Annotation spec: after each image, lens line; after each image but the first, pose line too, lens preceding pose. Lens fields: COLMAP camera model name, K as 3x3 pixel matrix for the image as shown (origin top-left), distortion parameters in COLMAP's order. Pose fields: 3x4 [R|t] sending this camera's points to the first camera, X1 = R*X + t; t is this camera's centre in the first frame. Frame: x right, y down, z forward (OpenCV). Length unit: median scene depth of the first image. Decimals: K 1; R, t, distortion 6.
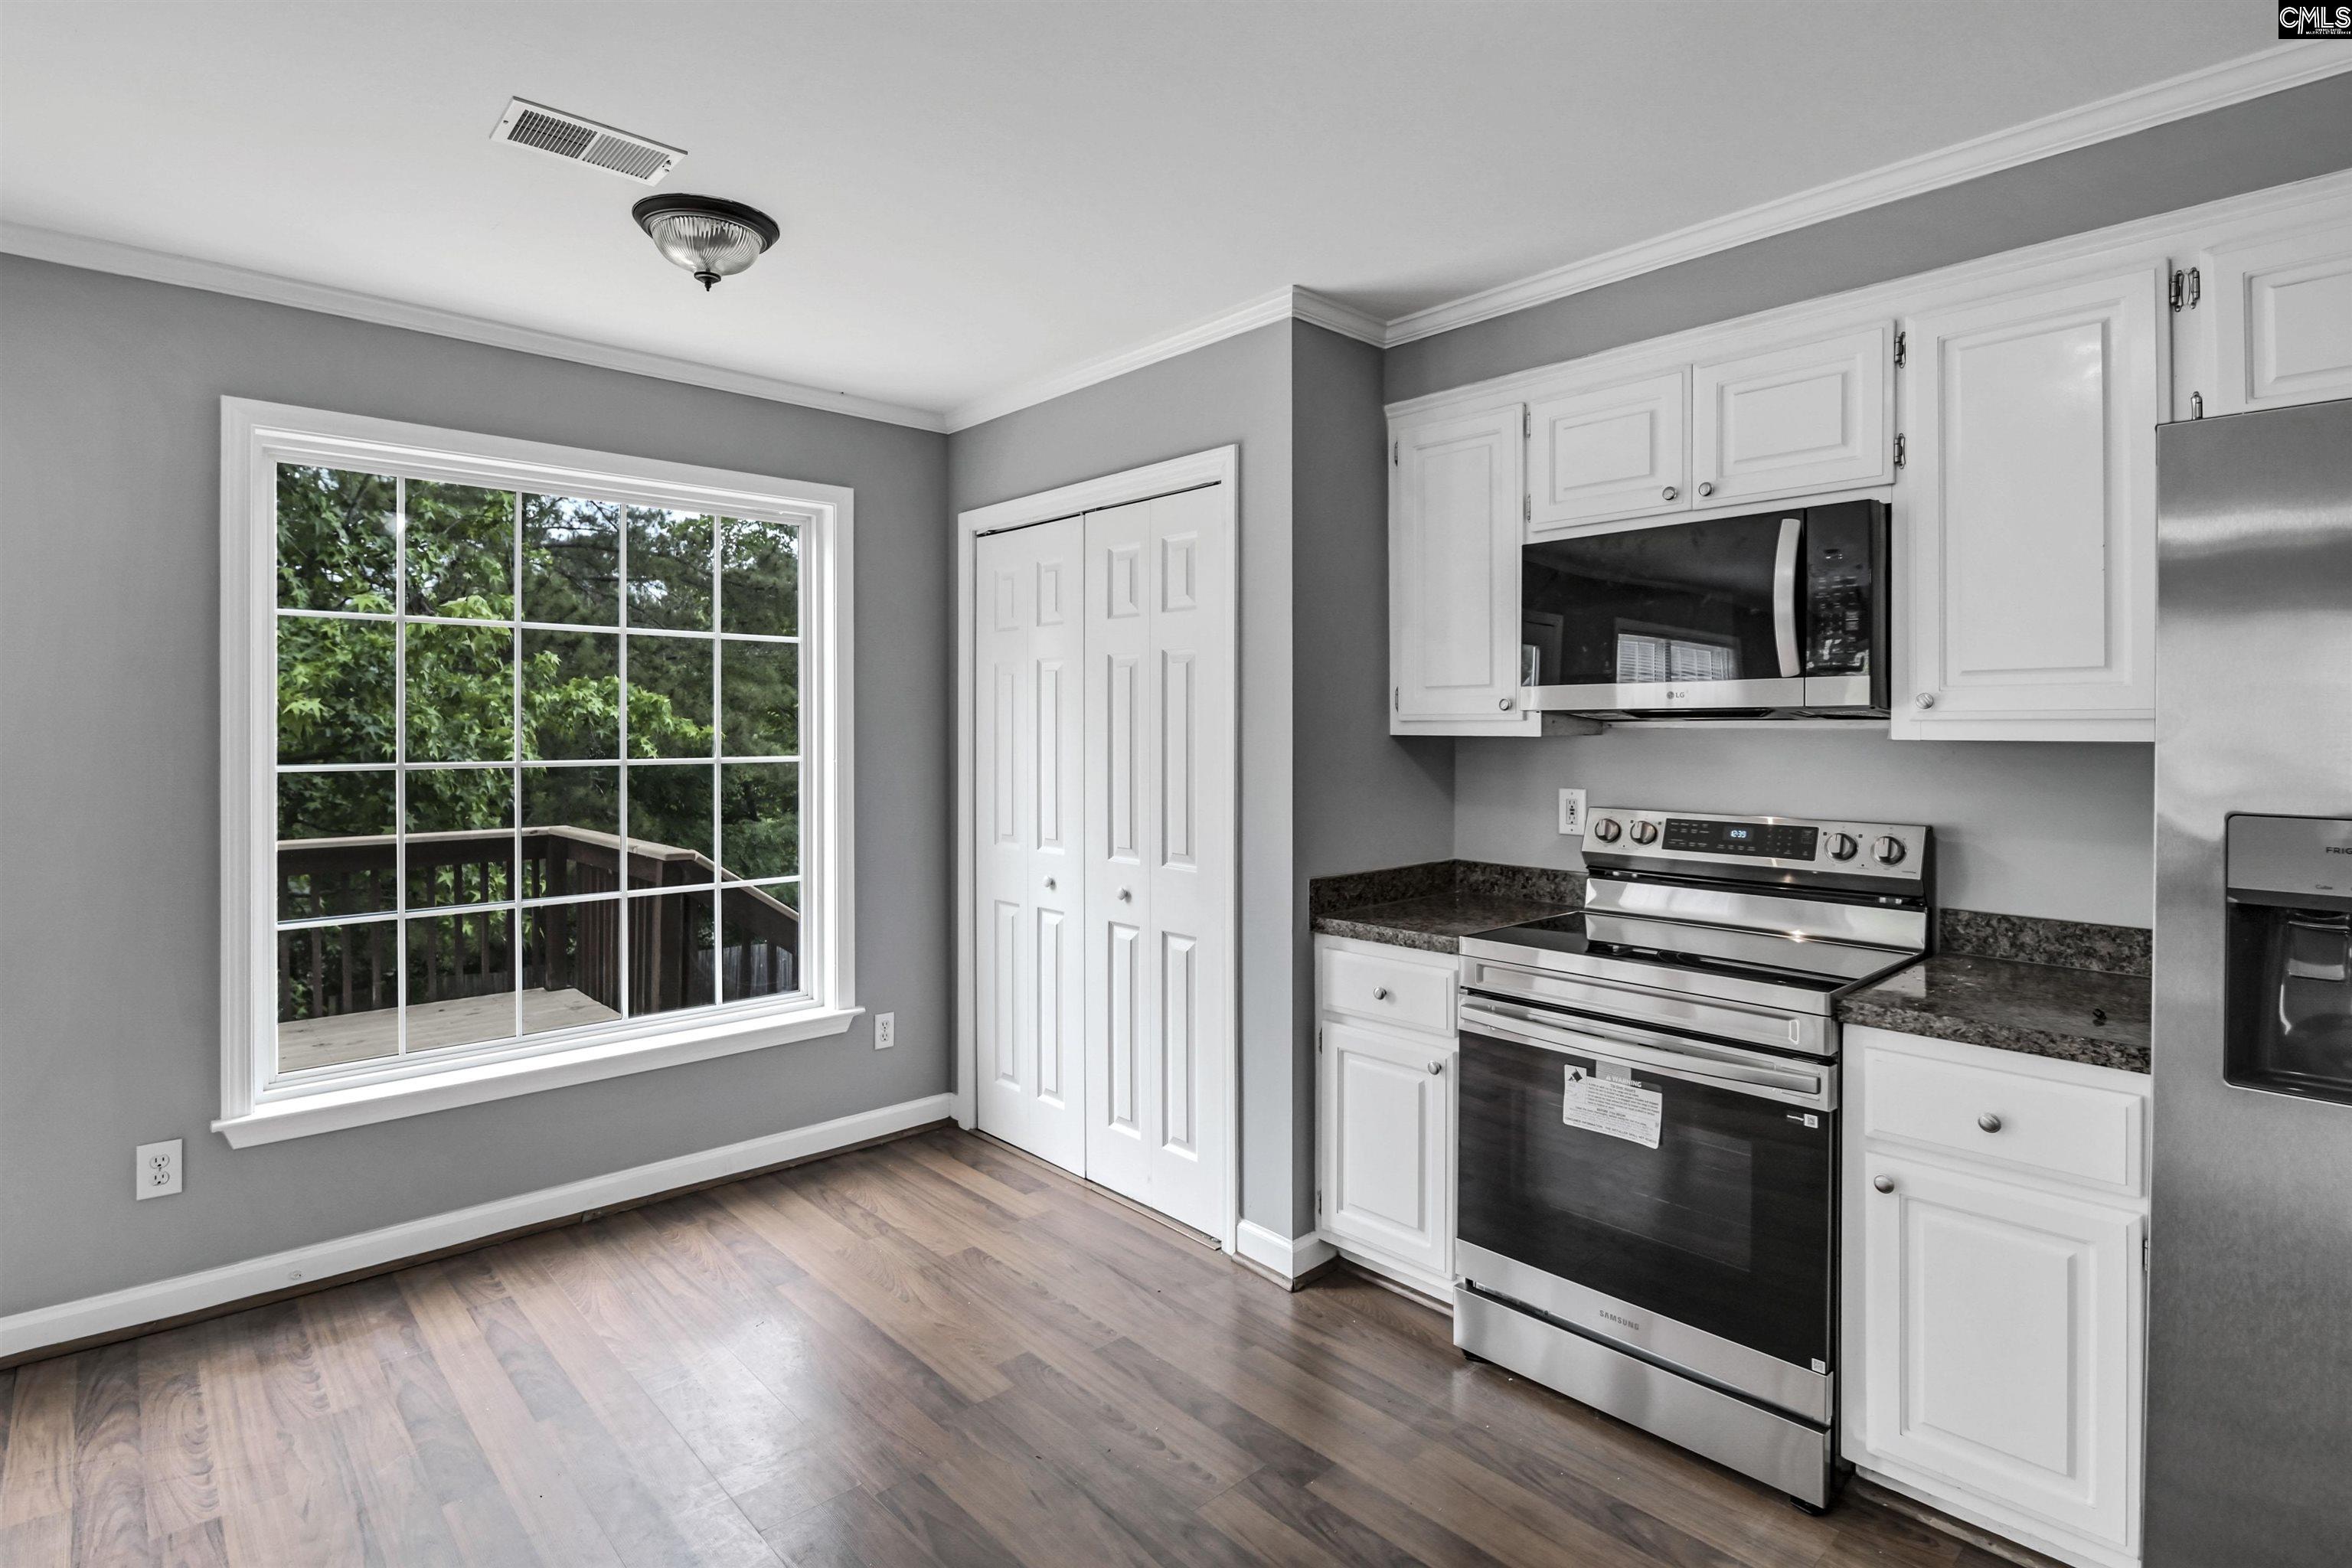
lens RADIAL K [[1178.0, 0, 1170.7], [0, 1178.0, 727.5], [0, 0, 1]] dist [0.000593, -0.007788]
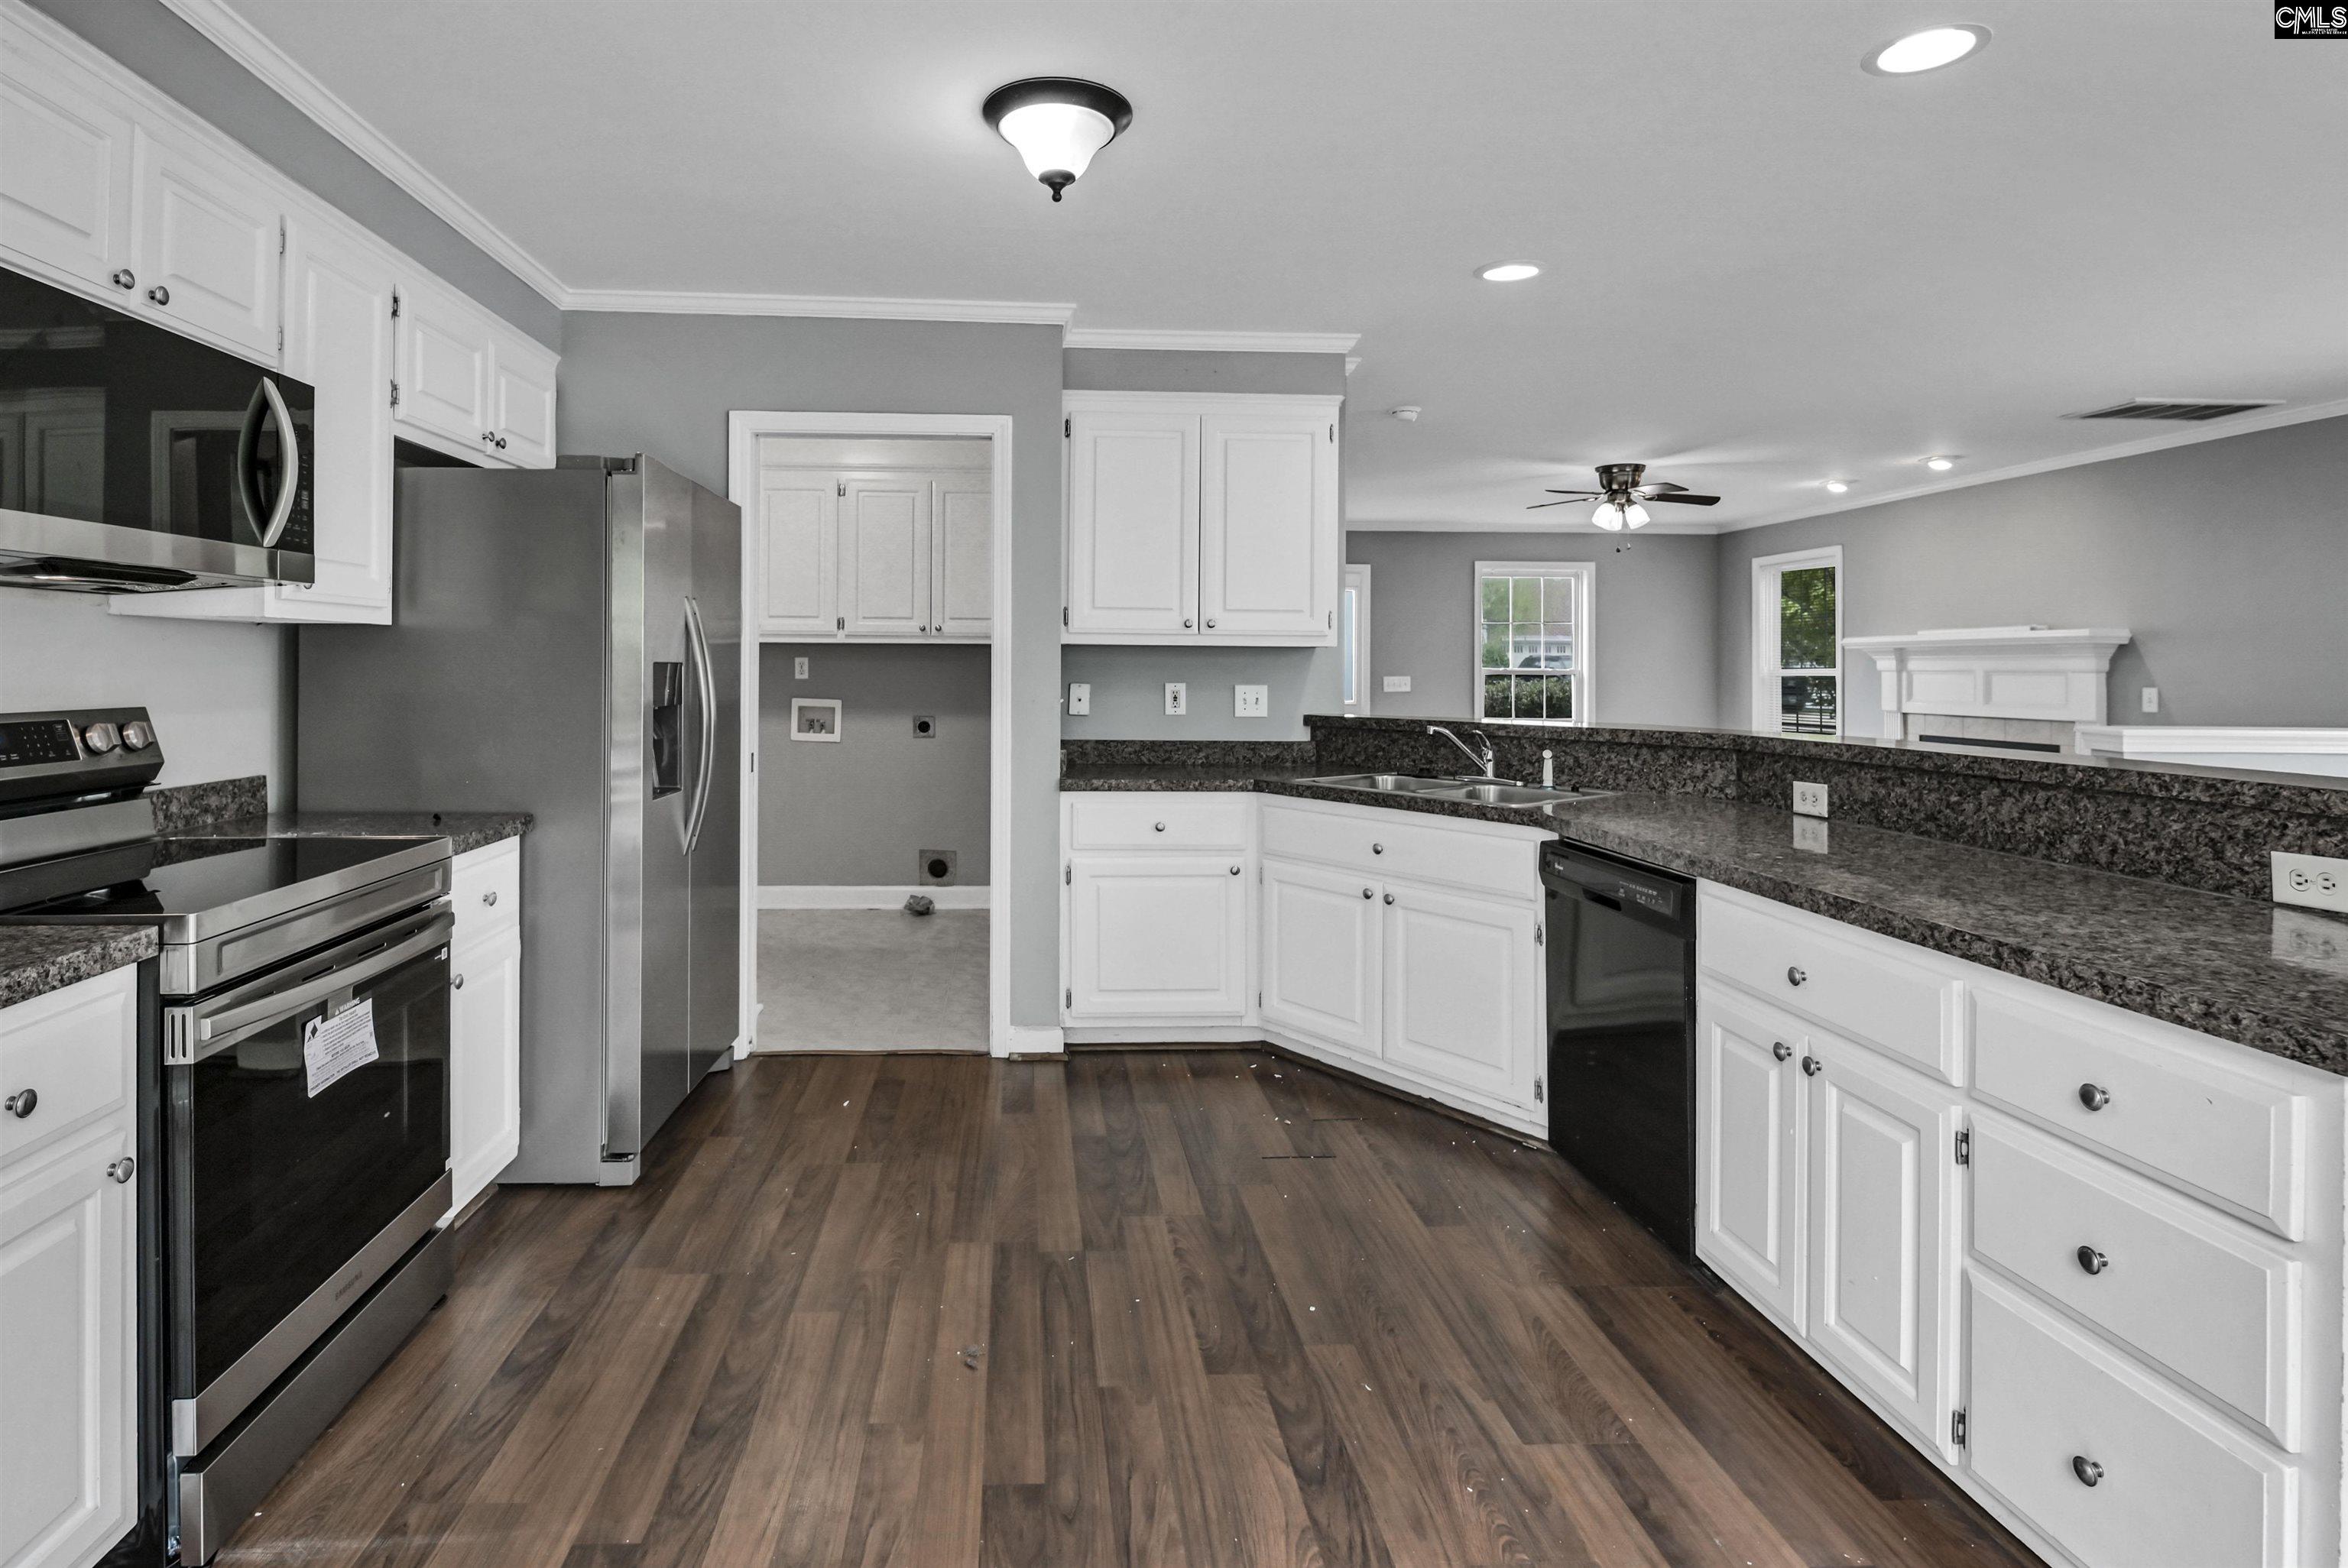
lens RADIAL K [[1197.1, 0, 1082.8], [0, 1197.1, 657.4], [0, 0, 1]] dist [-0.003231, -0.001578]
pose [[-0.758647, -0.001703, 0.651500, -0.482817], [-0.006953, 0.999961, -0.005483, 0.037557], [-0.651465, -0.008690, -0.758629, 1.063983]]
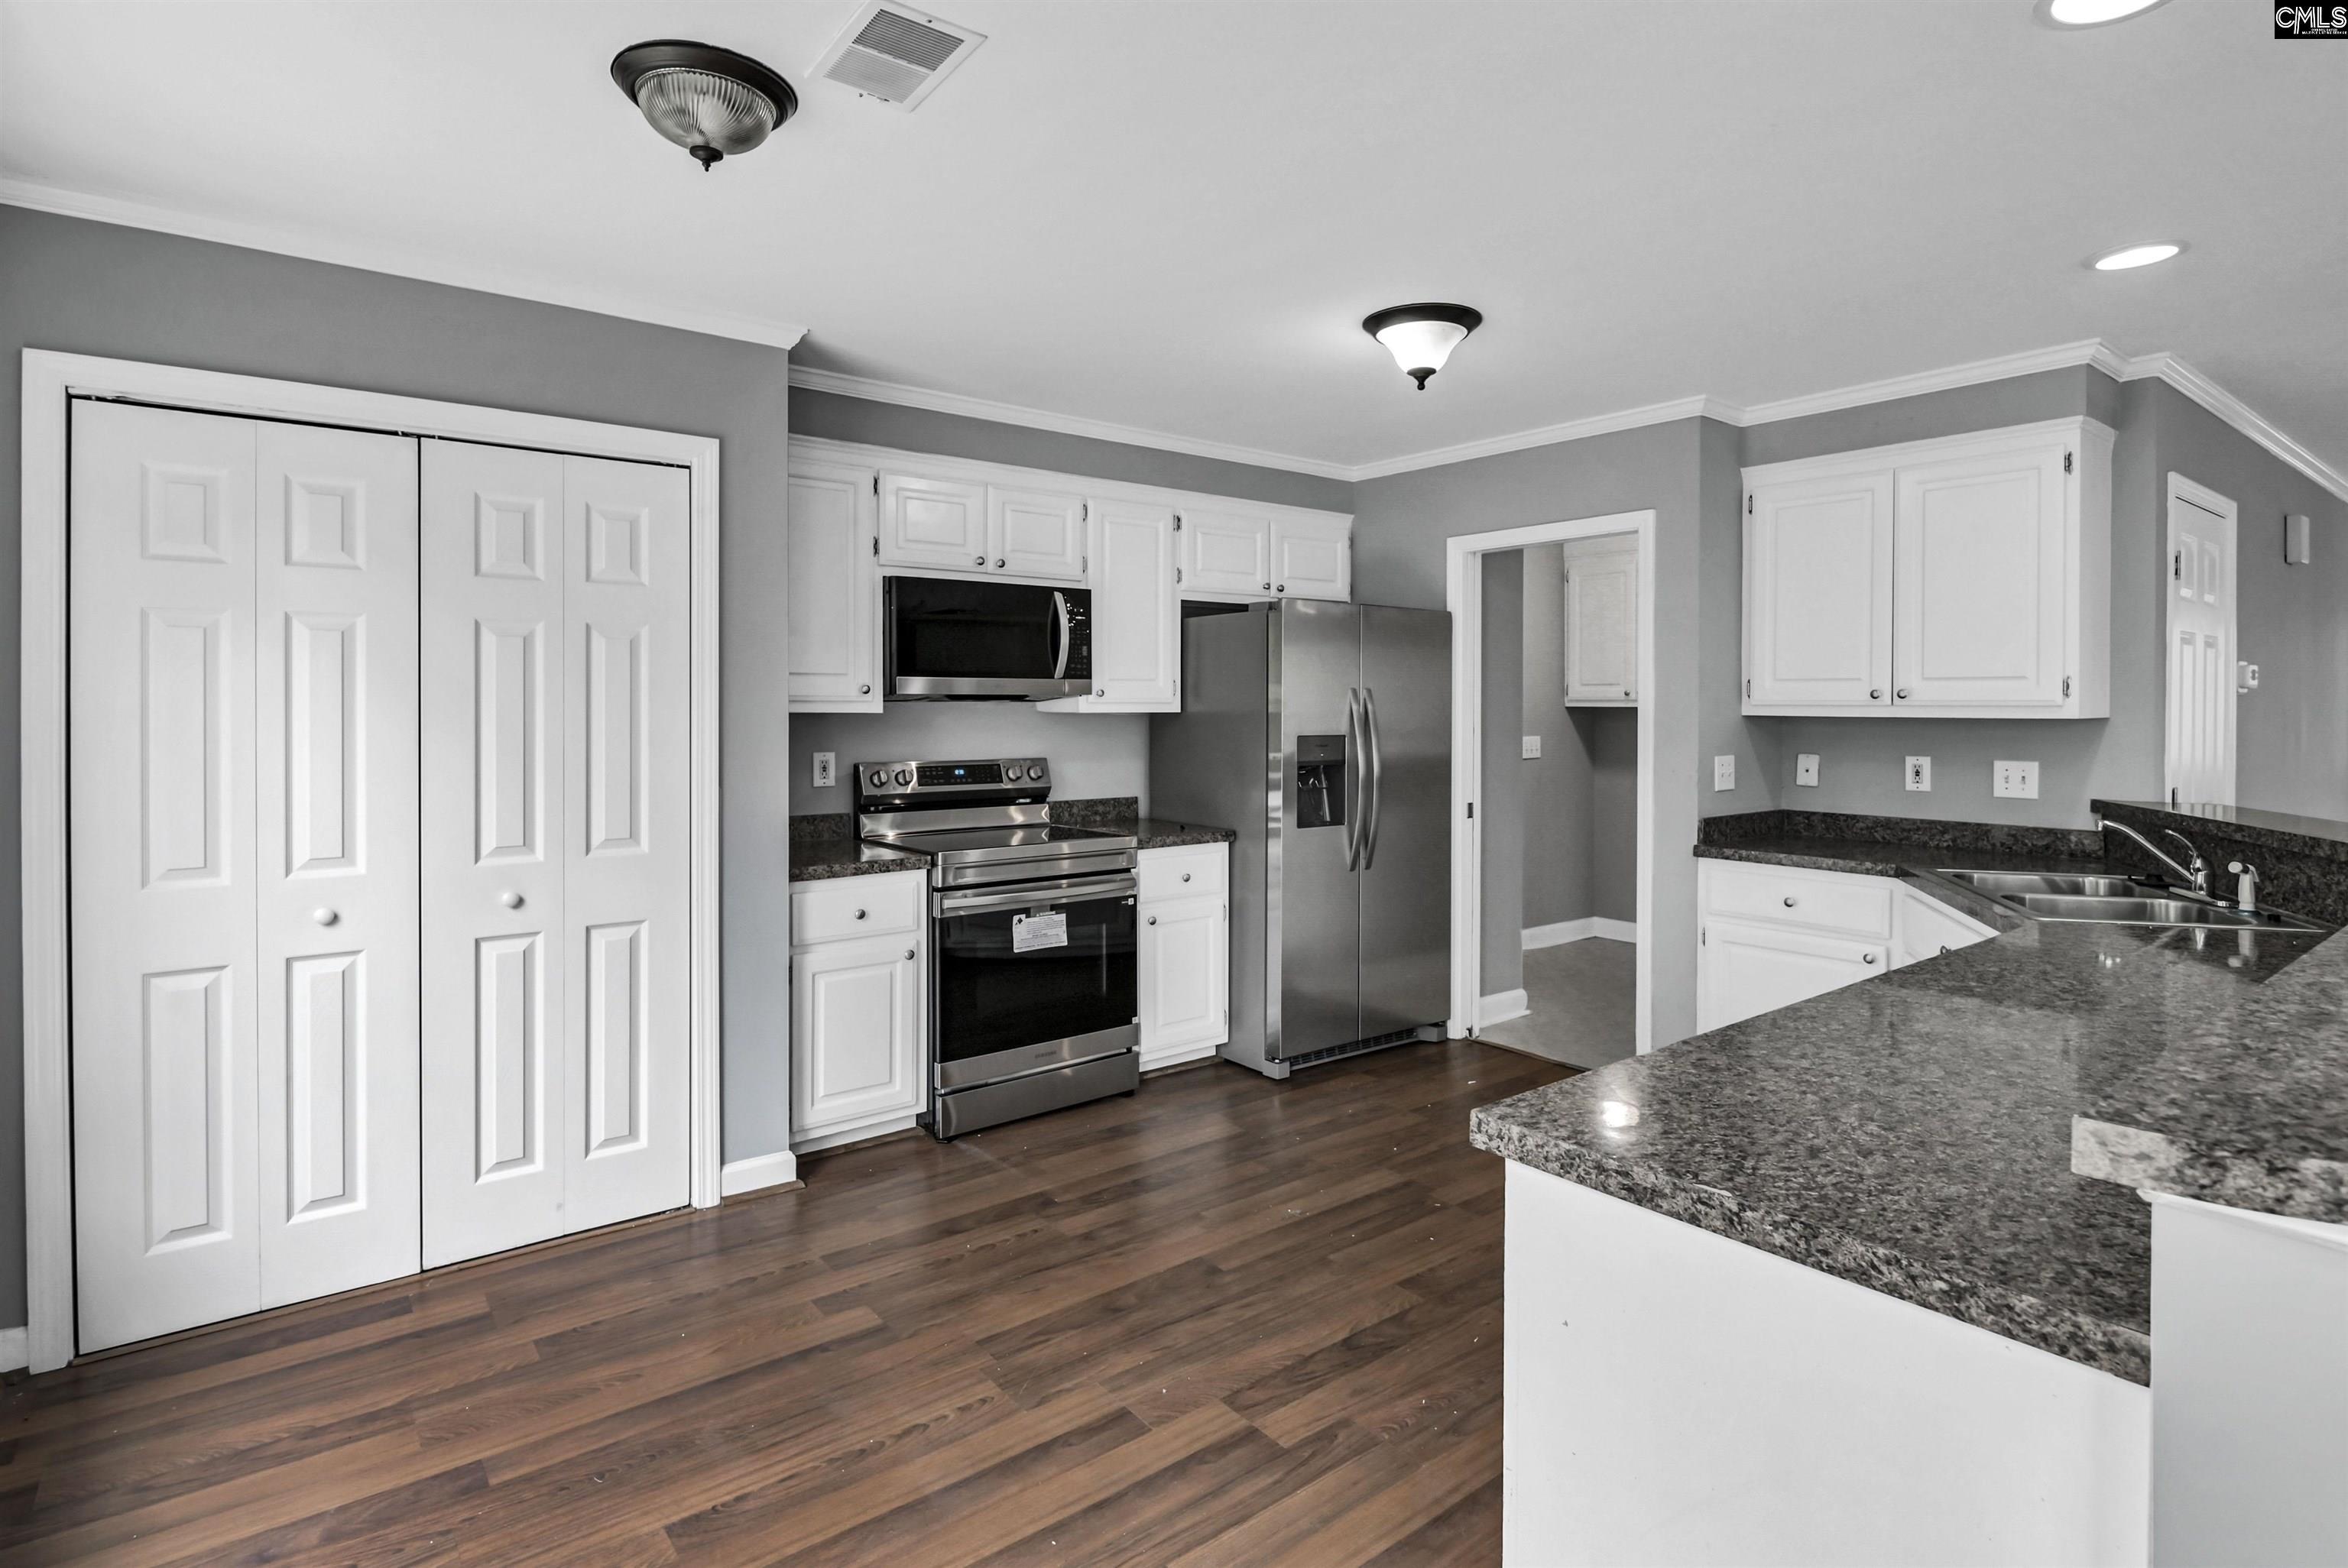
lens RADIAL K [[1162.0, 0, 1195.9], [0, 1162.0, 716.2], [0, 0, 1]] dist [0.002152, -0.006753]
pose [[0.079297, -0.009098, 0.996809, -1.032217], [0.000113, 0.999958, 0.009118, -0.000603], [-0.996851, -0.000610, 0.079295, 0.527615]]
